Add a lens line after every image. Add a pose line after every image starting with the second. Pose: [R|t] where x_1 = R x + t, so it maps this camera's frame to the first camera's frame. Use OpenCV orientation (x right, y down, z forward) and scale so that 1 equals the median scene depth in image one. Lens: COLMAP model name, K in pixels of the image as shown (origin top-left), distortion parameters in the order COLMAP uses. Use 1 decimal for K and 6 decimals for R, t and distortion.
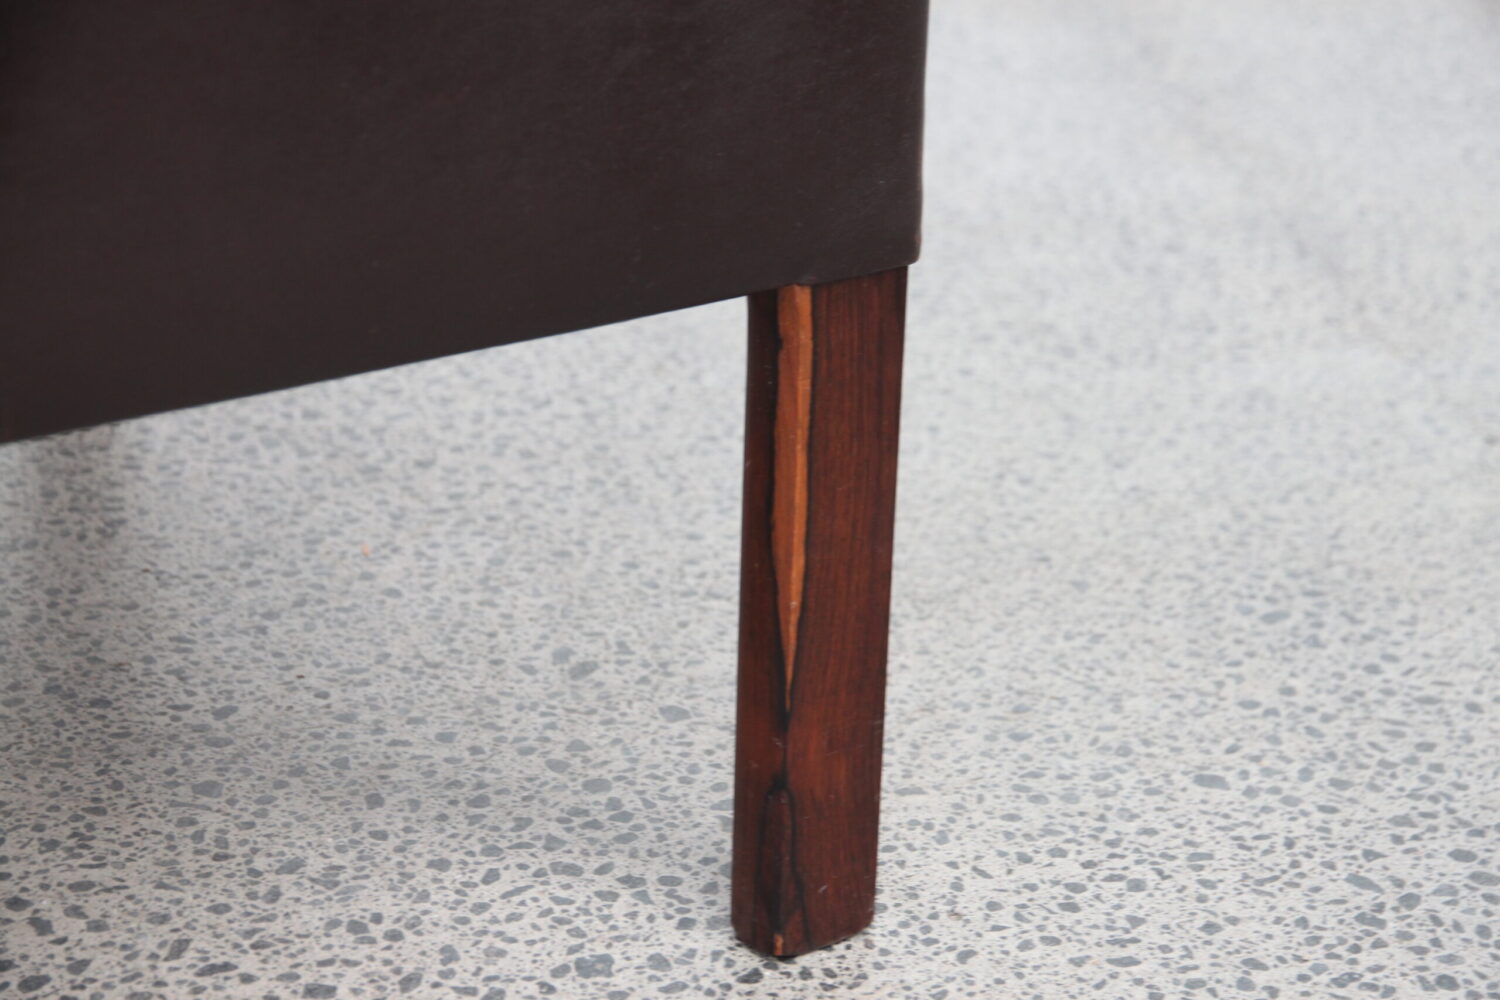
lens RADIAL K [[3132.5, 0, 755.4], [0, 3132.5, 501.3], [0, 0, 1]] dist [0.167005, 0.000000]
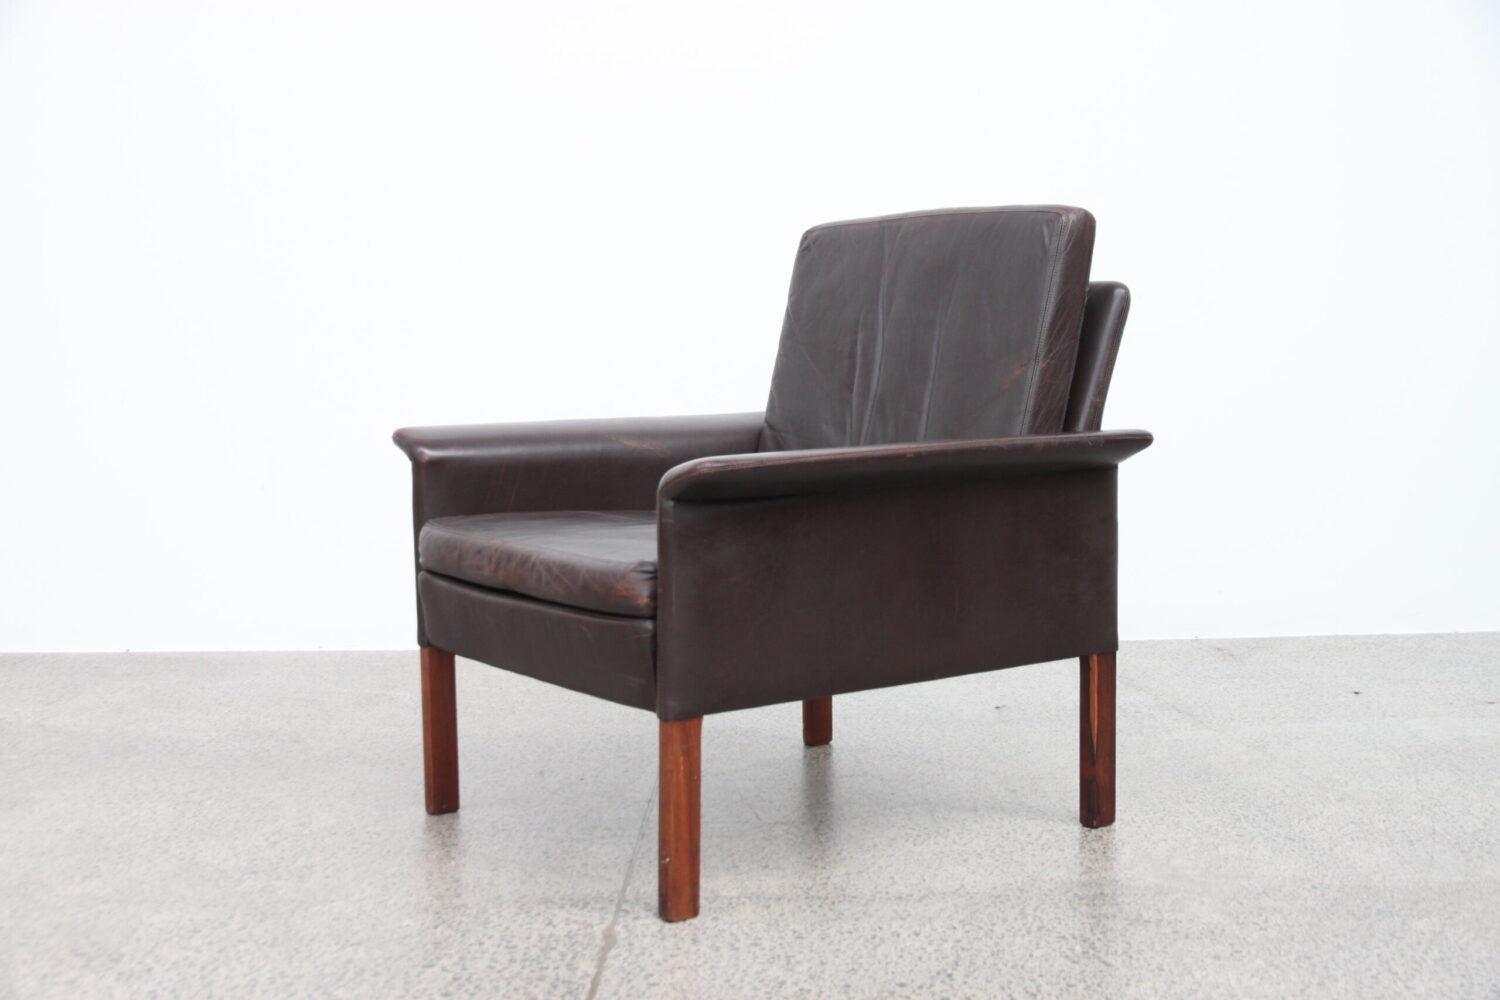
lens RADIAL K [[2016.3, 0, 755.8], [0, 2016.3, 504.4], [0, 0, 1]] dist [0.121230, 0.000000]
pose [[0.998730, -0.043691, 0.025101, -0.405634], [0.049218, 0.952614, -0.300173, 0.435240], [-0.010797, 0.301027, 0.953554, -1.378944]]
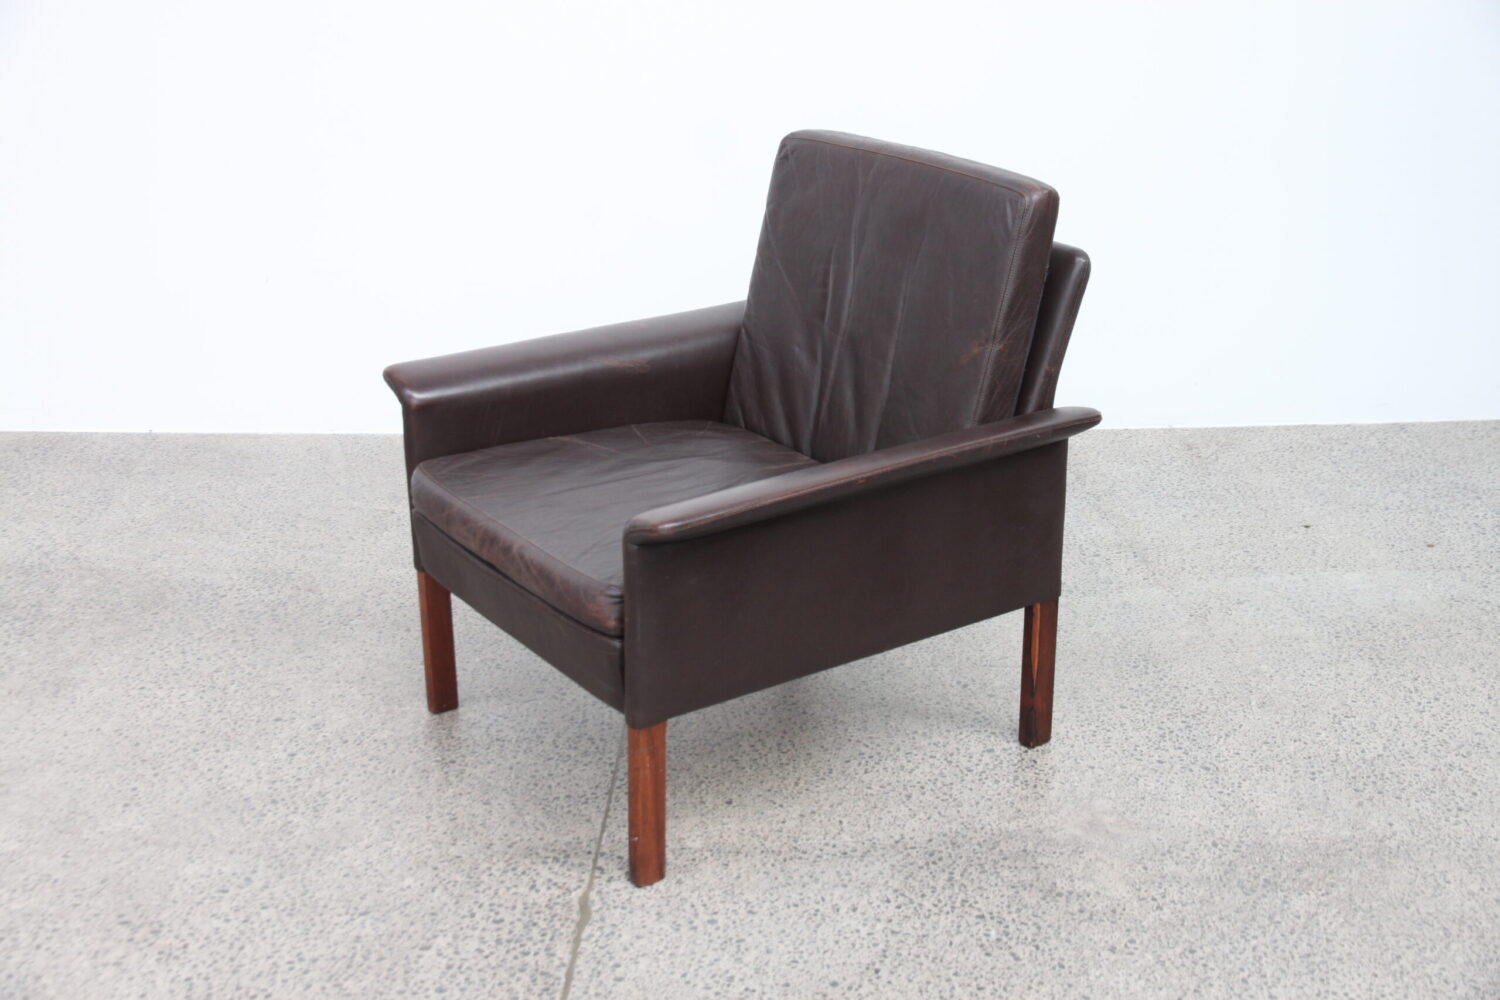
lens RADIAL K [[2016.3, 0, 750.5], [0, 2016.3, 533.4], [0, 0, 1]] dist [0.121230, 0.000000]
pose [[0.999335, -0.035991, -0.005835, -0.310034], [0.035822, 0.999000, -0.026767, -0.083042], [0.006792, 0.026540, 0.999625, -1.614598]]
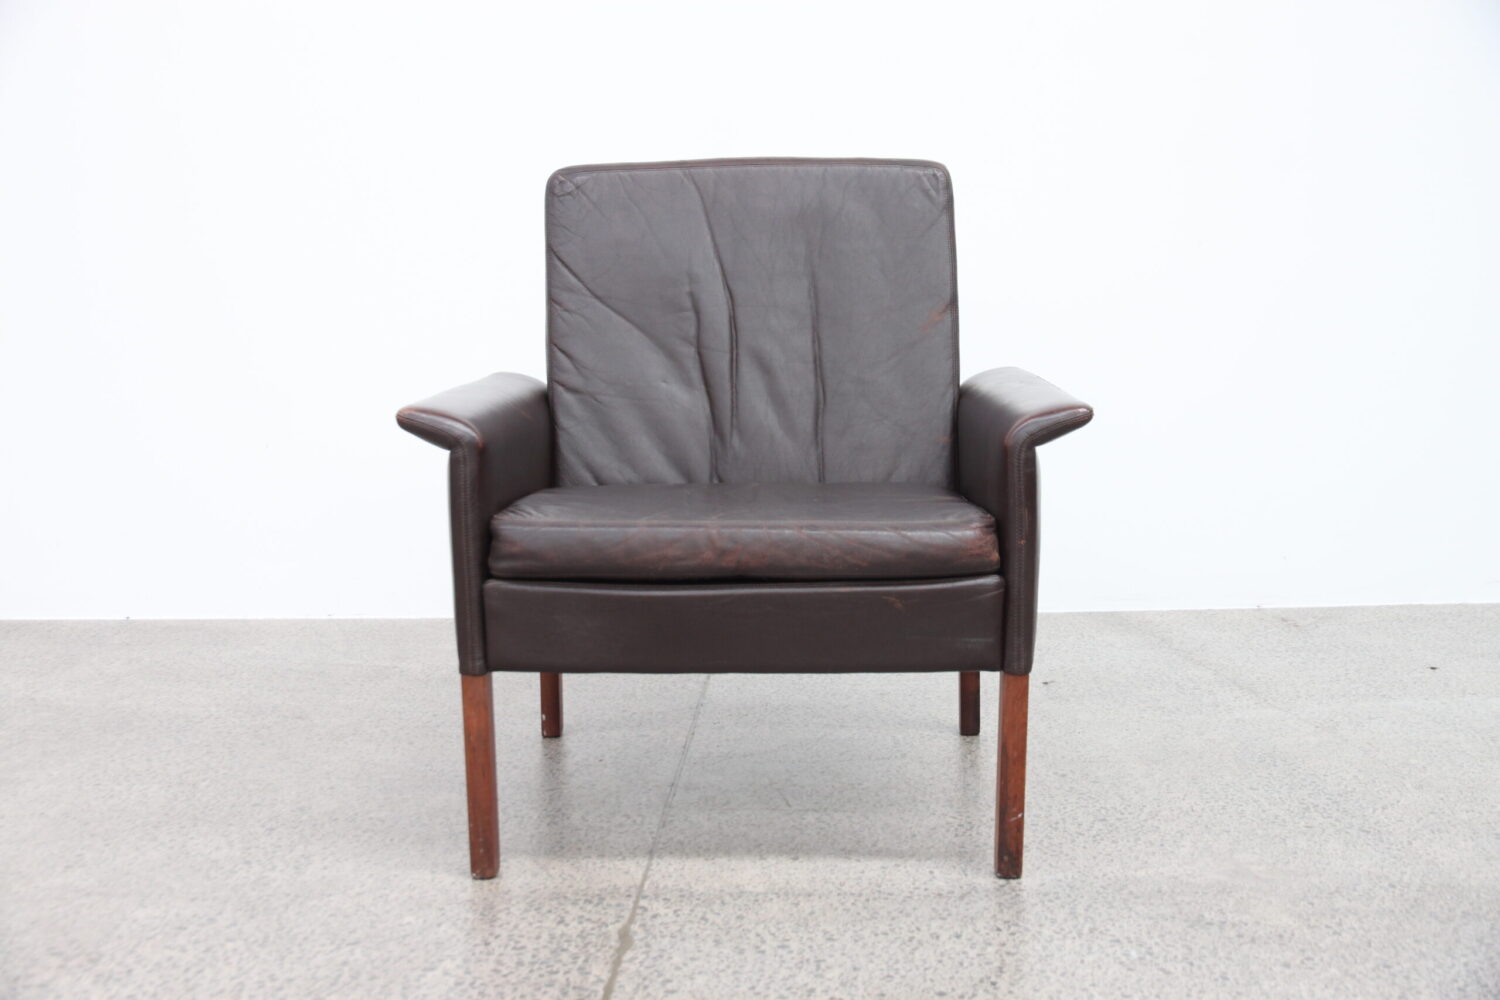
lens RADIAL K [[2074.0, 0, 751.8], [0, 2074.0, 528.1], [0, 0, 1]] dist [0.134761, 0.000000]
pose [[0.999060, -0.043229, 0.003068, -0.393336], [0.042460, 0.962182, -0.269079, 0.394777], [0.008680, 0.268957, 0.963113, -1.282932]]
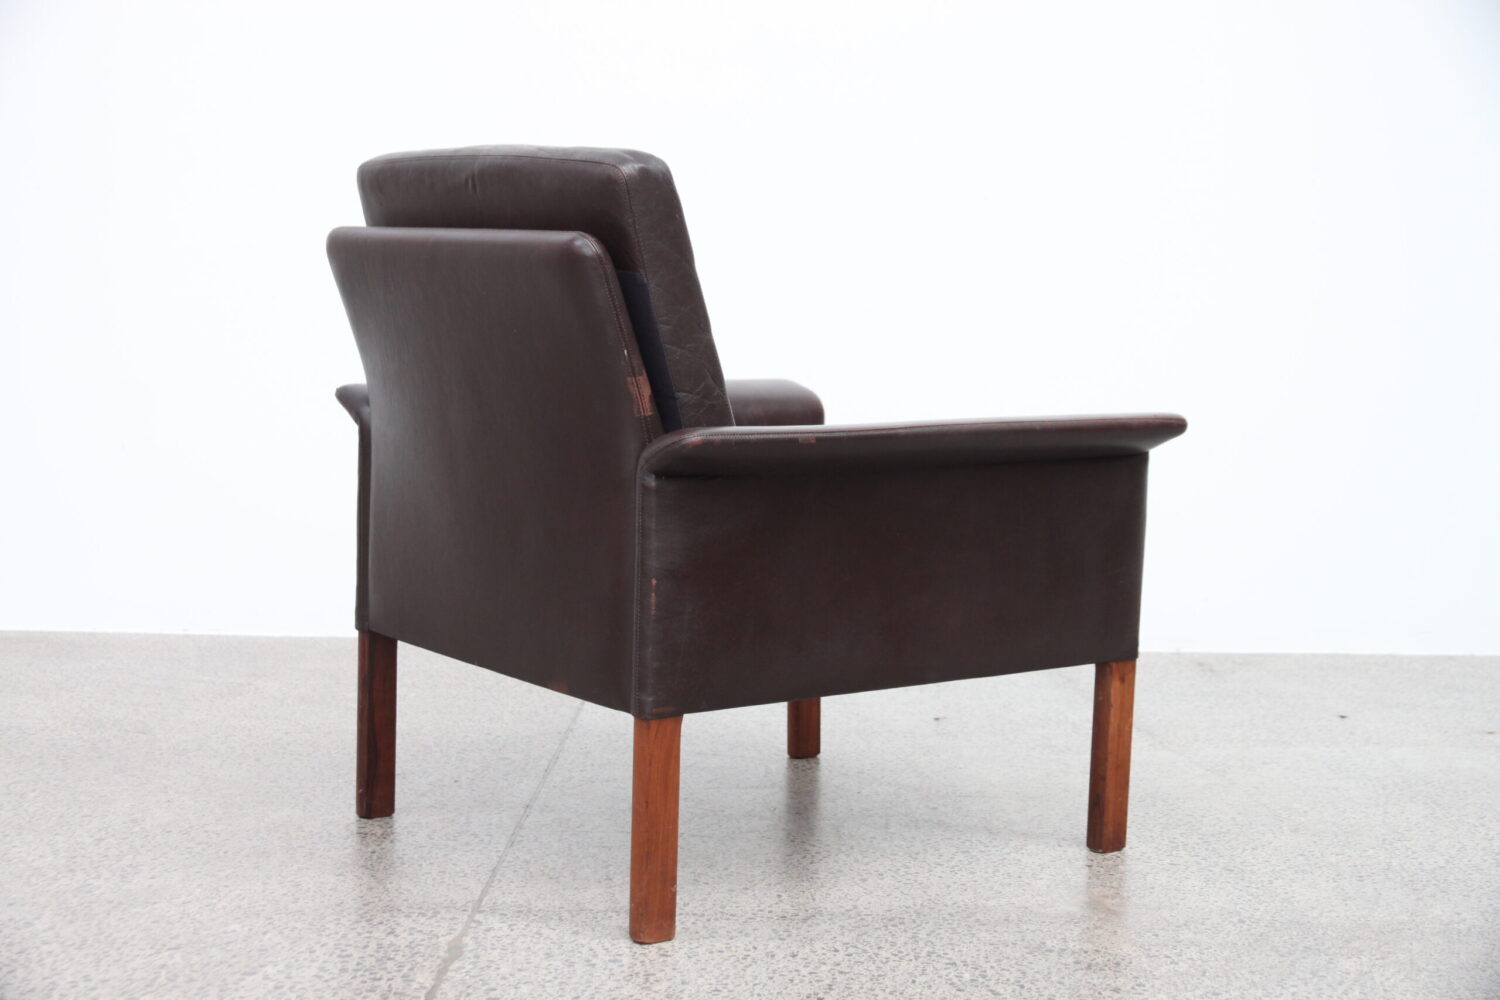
lens RADIAL K [[2366.6, 0, 746.6], [0, 2366.6, 424.7], [0, 0, 1]] dist [0.173402, 0.000000]
pose [[0.999679, -0.010824, 0.022904, -0.308150], [0.017729, 0.944739, -0.327344, 0.492547], [-0.018095, 0.327645, 0.944628, -1.513291]]
